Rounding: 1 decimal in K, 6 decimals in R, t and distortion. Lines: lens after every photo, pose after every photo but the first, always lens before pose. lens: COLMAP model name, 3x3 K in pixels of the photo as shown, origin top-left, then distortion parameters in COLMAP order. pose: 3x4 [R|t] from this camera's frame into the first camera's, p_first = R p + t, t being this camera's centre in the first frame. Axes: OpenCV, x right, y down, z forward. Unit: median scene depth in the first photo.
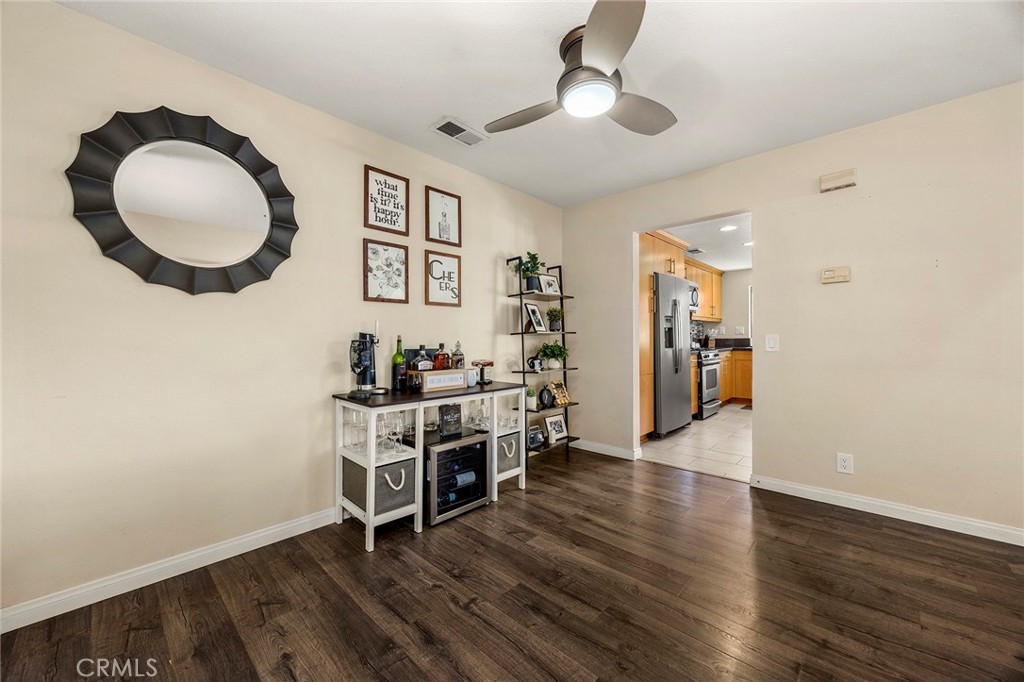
lens RADIAL K [[392.6, 0, 505.4], [0, 392.6, 338.1], [0, 0, 1]] dist [-0.000822, 0.000477]
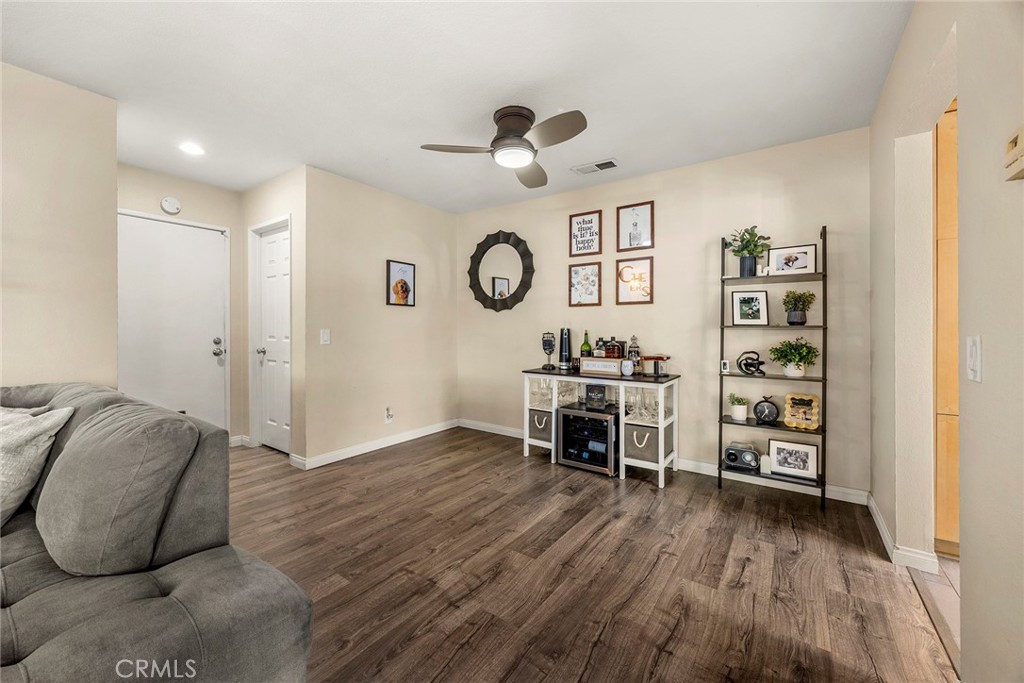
lens RADIAL K [[392.6, 0, 506.3], [0, 392.6, 332.3], [0, 0, 1]] dist [-0.000822, 0.000477]
pose [[0.140336, 0.013138, -0.990017, 1.063024], [-0.002518, 0.999913, 0.012912, -0.016186], [0.990101, 0.000681, 0.140357, 0.538094]]
